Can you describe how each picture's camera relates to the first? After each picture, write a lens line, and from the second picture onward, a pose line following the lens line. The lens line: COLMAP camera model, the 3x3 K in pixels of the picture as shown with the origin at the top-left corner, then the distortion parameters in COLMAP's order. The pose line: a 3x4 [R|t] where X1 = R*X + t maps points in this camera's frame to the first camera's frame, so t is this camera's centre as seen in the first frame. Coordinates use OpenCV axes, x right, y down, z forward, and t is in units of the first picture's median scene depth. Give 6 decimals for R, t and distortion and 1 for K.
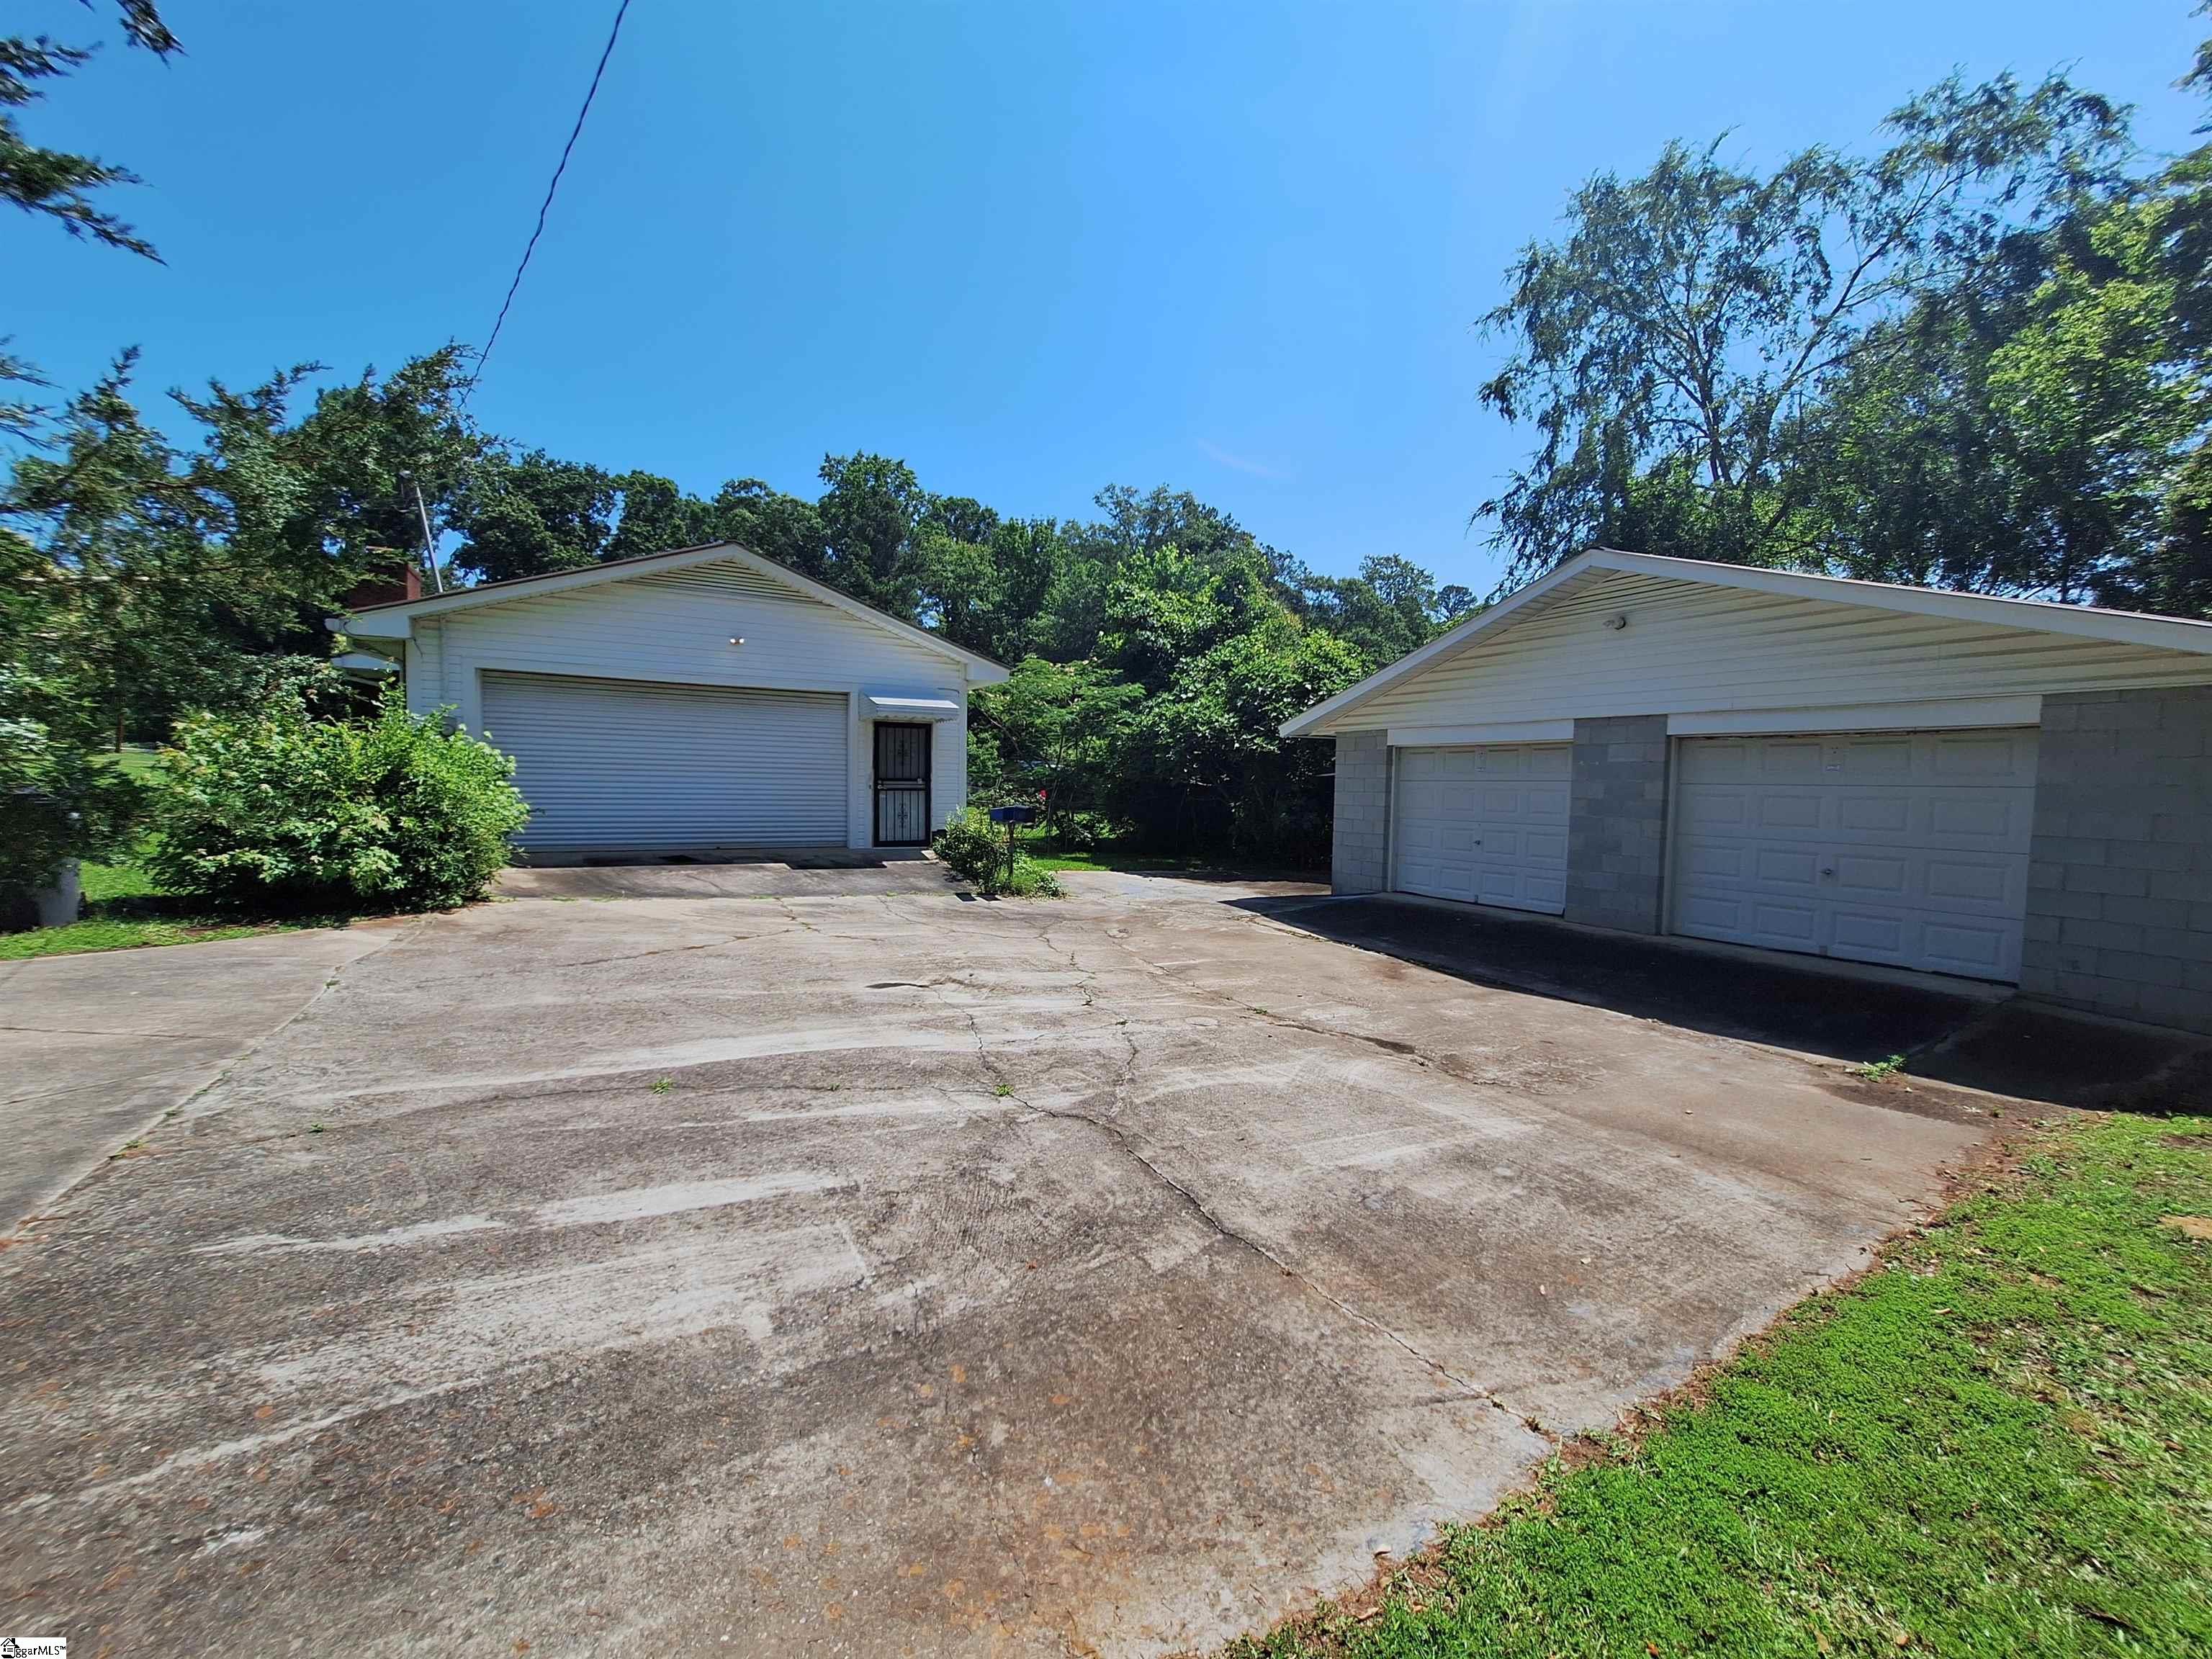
lens RADIAL K [[856.1, 0, 1106.0], [0, 856.1, 829.5], [0, 0, 1]] dist [0.000105, 0.000493]
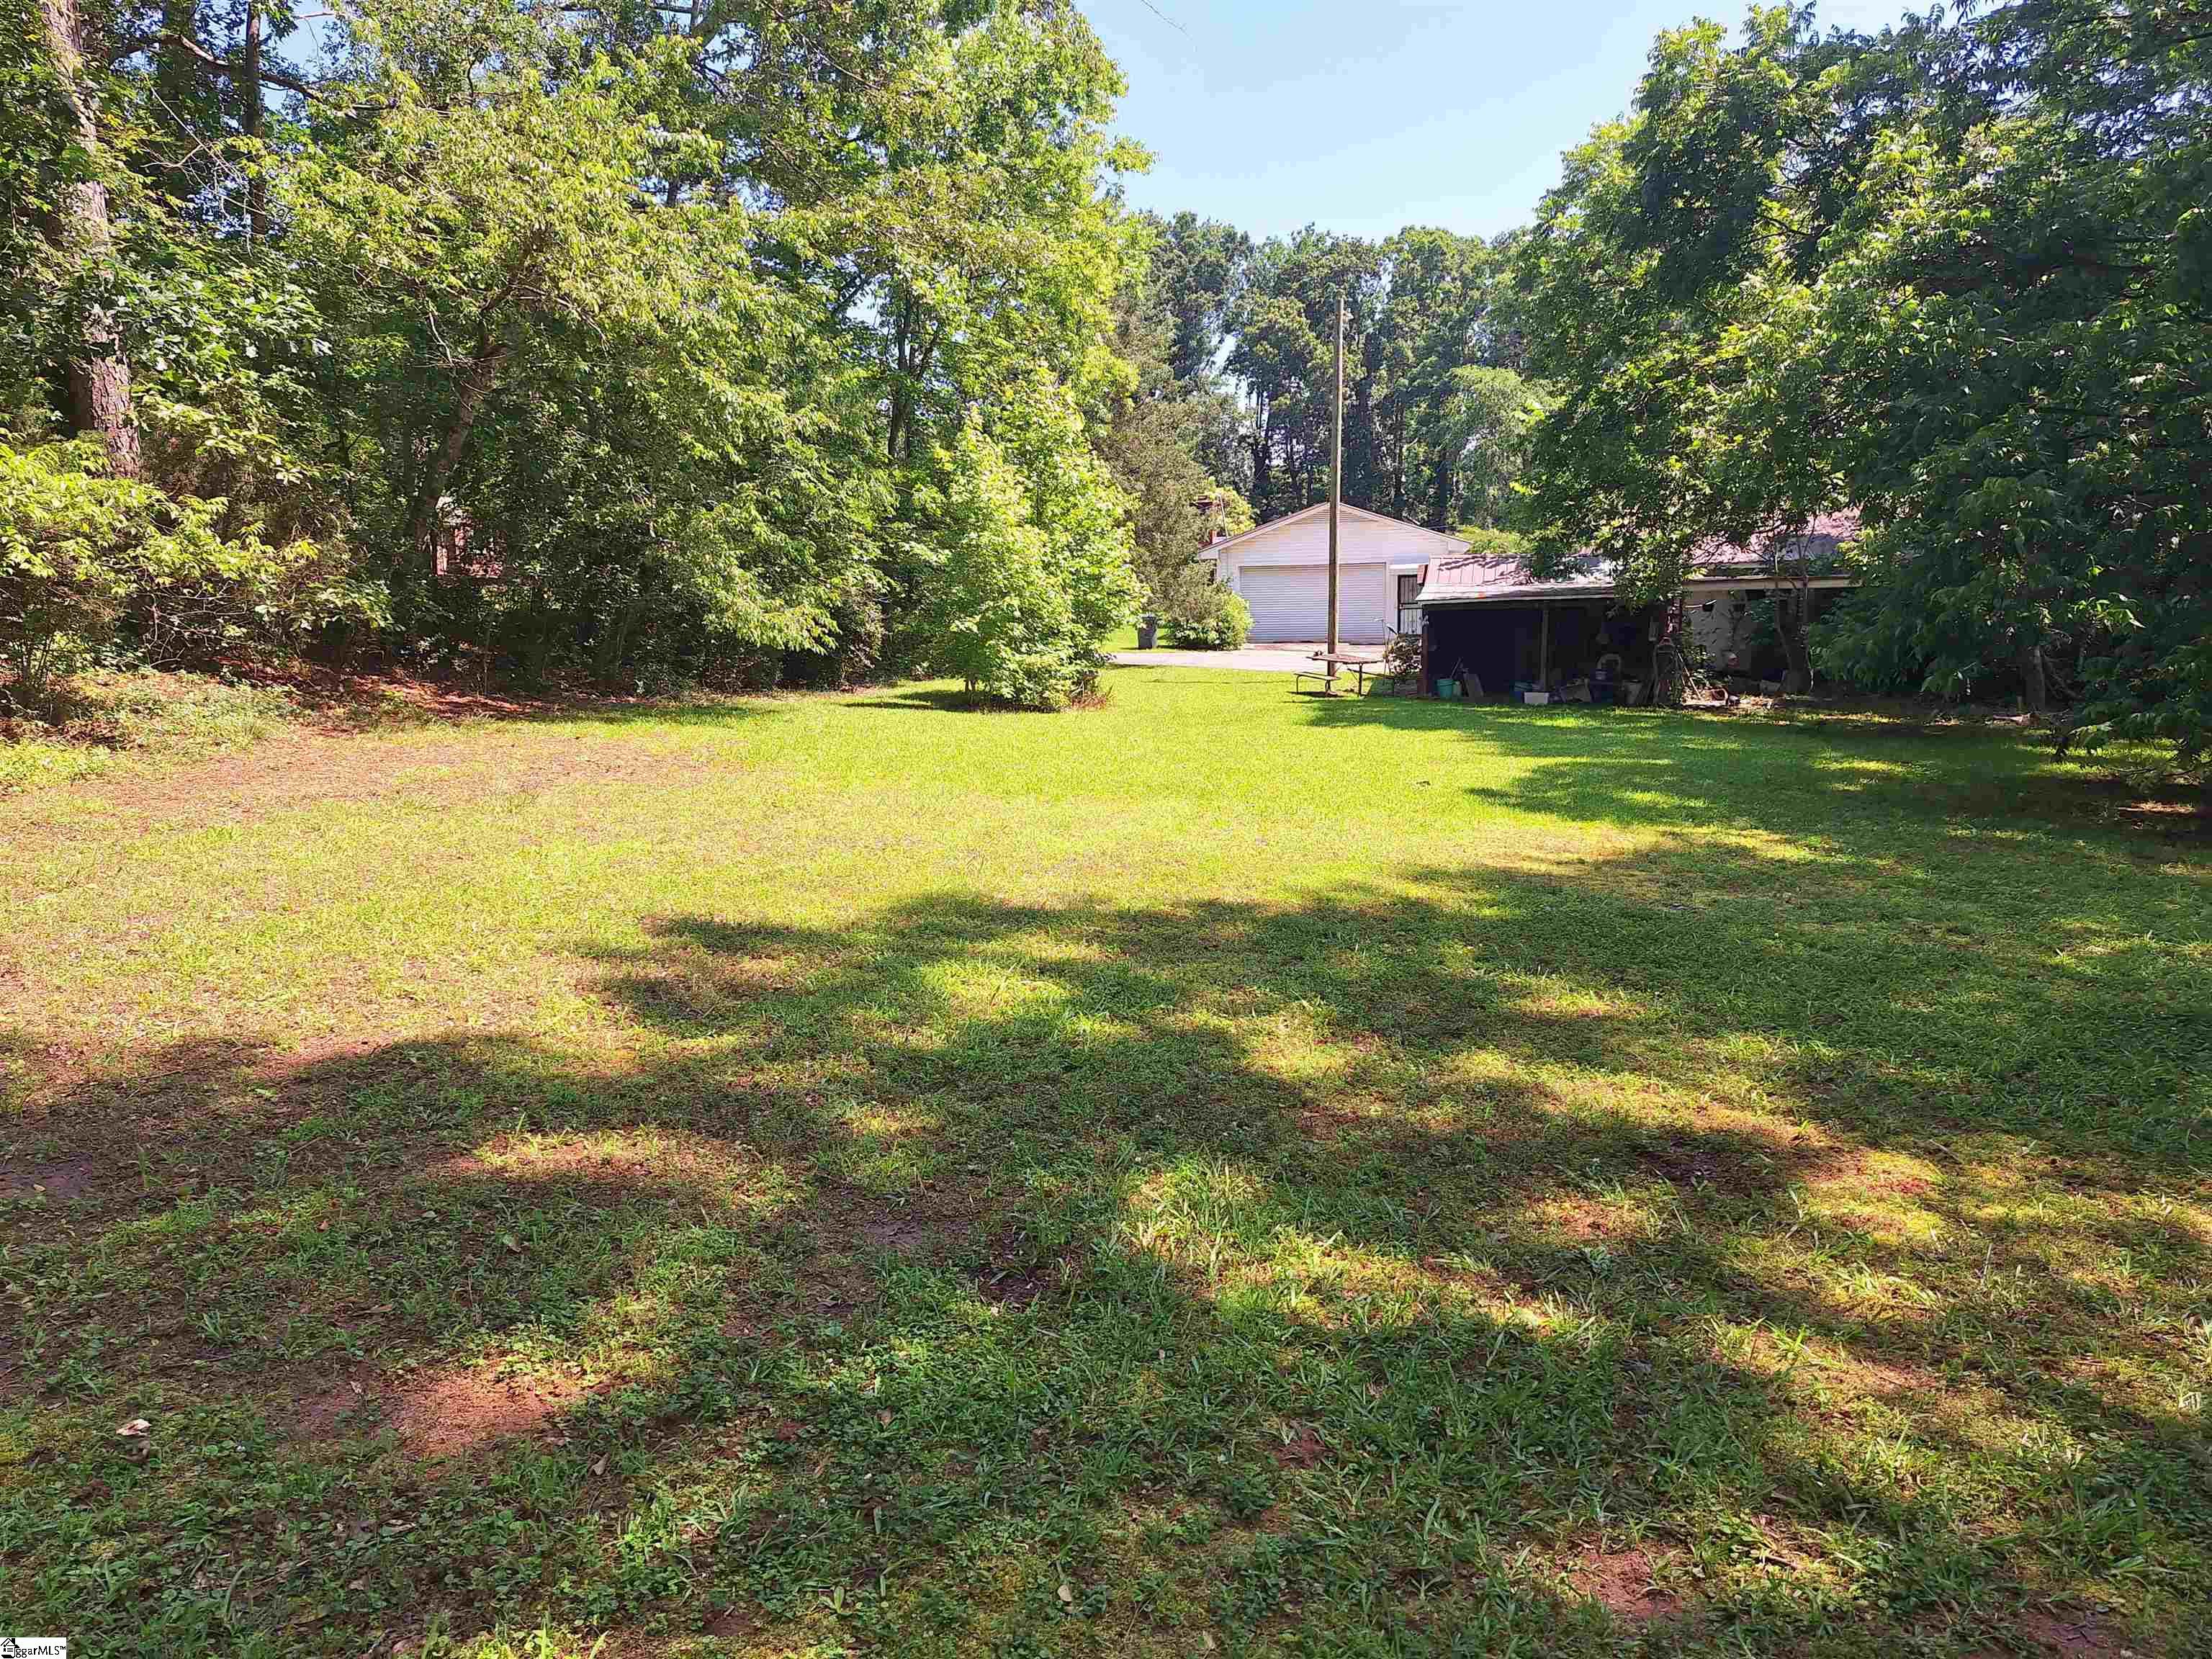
lens RADIAL K [[1479.1, 0, 1106.0], [0, 1479.1, 829.5], [0, 0, 1]] dist [0.000743, 0.000073]
pose [[0.747215, 0.074785, -0.660362, 0.393694], [-0.009712, 0.994771, 0.101667, 0.030131], [0.664512, -0.069554, 0.744034, -0.527475]]
